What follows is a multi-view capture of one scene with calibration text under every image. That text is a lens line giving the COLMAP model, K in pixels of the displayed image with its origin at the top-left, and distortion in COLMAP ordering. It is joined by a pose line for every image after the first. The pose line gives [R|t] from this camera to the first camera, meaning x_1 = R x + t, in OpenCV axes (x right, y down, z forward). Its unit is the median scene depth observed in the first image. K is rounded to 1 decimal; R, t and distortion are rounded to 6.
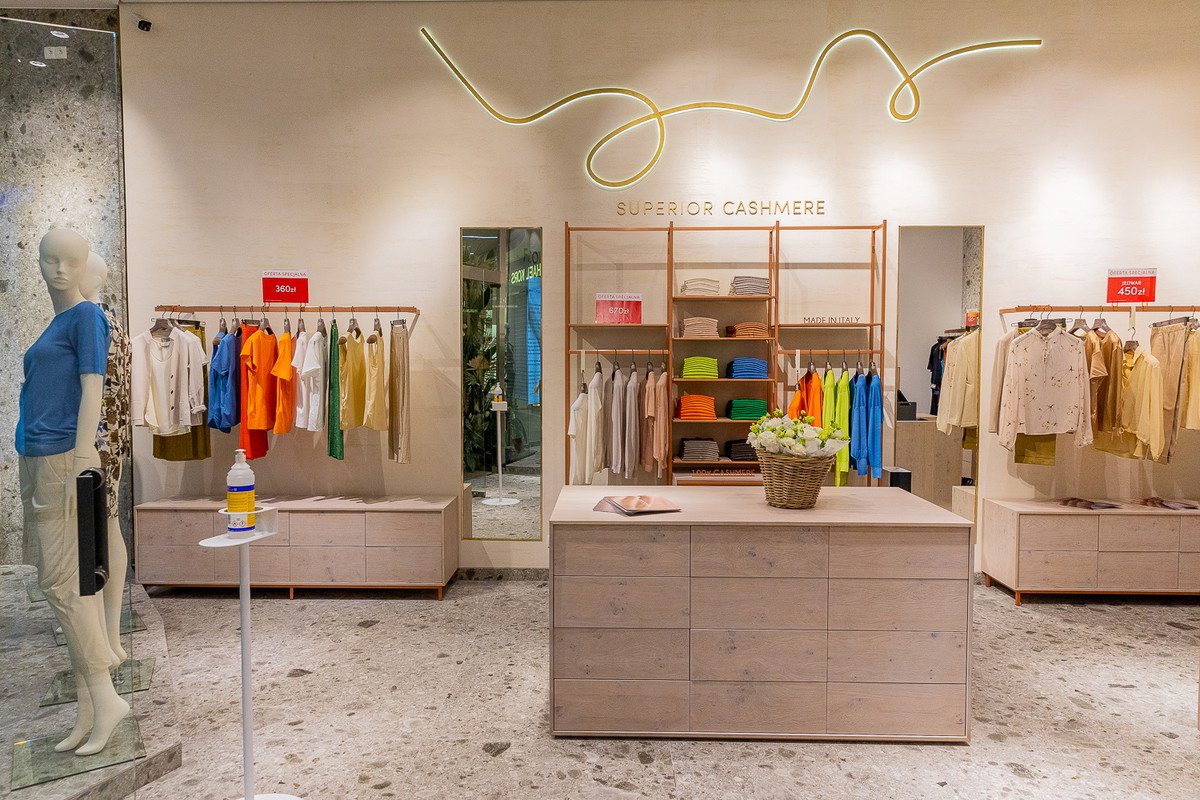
lens RADIAL K [[804.4, 0, 600.0], [0, 804.4, 400.0], [0, 0, 1]] dist [0.005973, 0.002652]
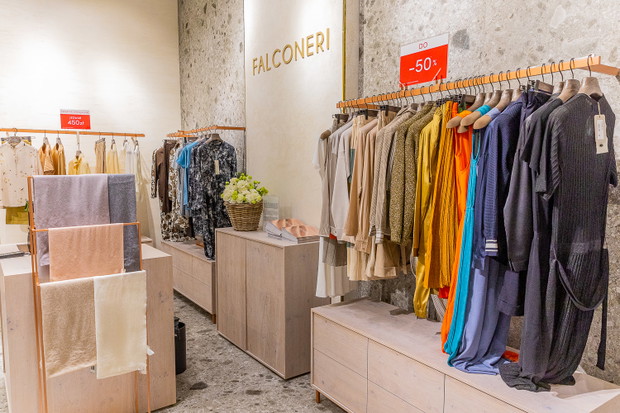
lens RADIAL K [[431.1, 0, 310.0], [0, 431.1, 206.5], [0, 0, 1]] dist [0.000865, -0.001080]
pose [[0.776544, -0.067231, 0.626466, 0.451565], [0.039101, 0.997516, 0.058583, 0.012561], [-0.628849, -0.020997, 0.777244, -0.055737]]
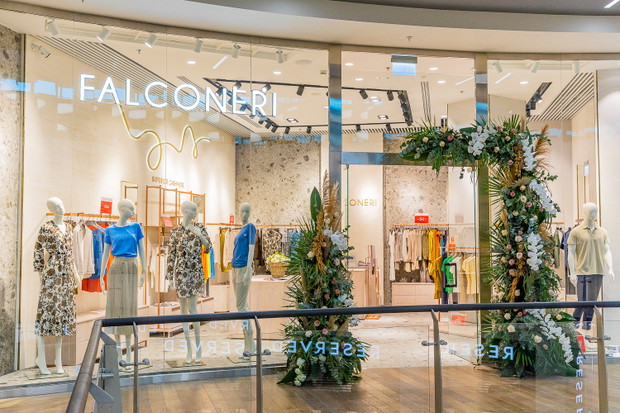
lens RADIAL K [[638.8, 0, 310.0], [0, 638.8, 206.5], [0, 0, 1]] dist [-0.015908, 0.004140]
pose [[0.160310, 0.046827, 0.985955, -1.955962], [0.052584, 0.997051, -0.055904, -0.020742], [-0.985665, 0.060807, 0.157375, 0.237932]]
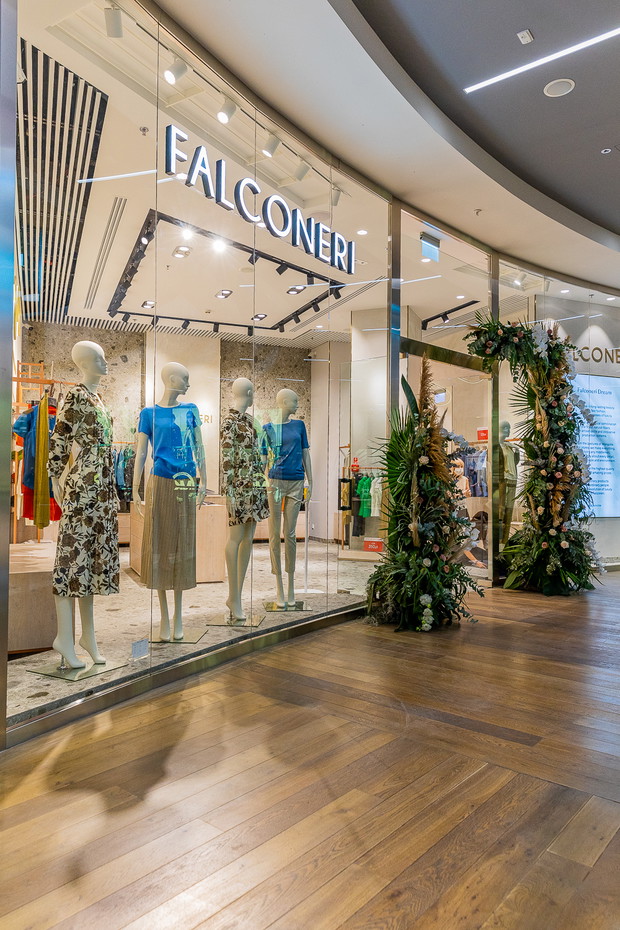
lens RADIAL K [[646.7, 0, 310.0], [0, 646.7, 465.0], [0, 0, 1]] dist [0.000865, -0.001080]
pose [[-0.425413, 0.019241, 0.904795, -1.476820], [0.038763, 0.999244, -0.003024, 0.010611], [-0.904169, 0.033786, -0.425837, 1.096287]]
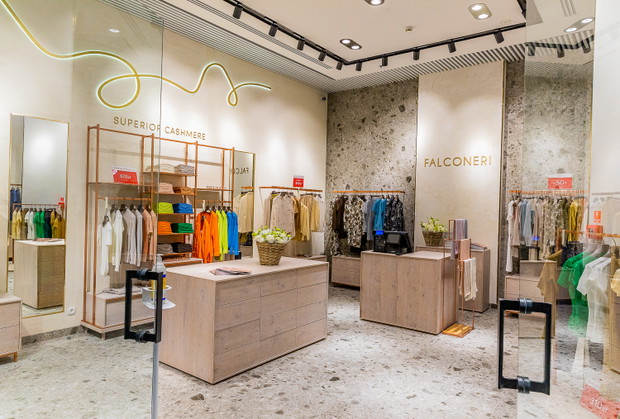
lens RADIAL K [[421.6, 0, 310.0], [0, 421.6, 209.5], [0, 0, 1]] dist [0.001963, -0.000060]
pose [[0.573527, 0.008111, 0.819146, -0.552925], [0.017427, 0.999604, -0.022100, -0.006513], [-0.819001, 0.026950, 0.573159, 0.101041]]
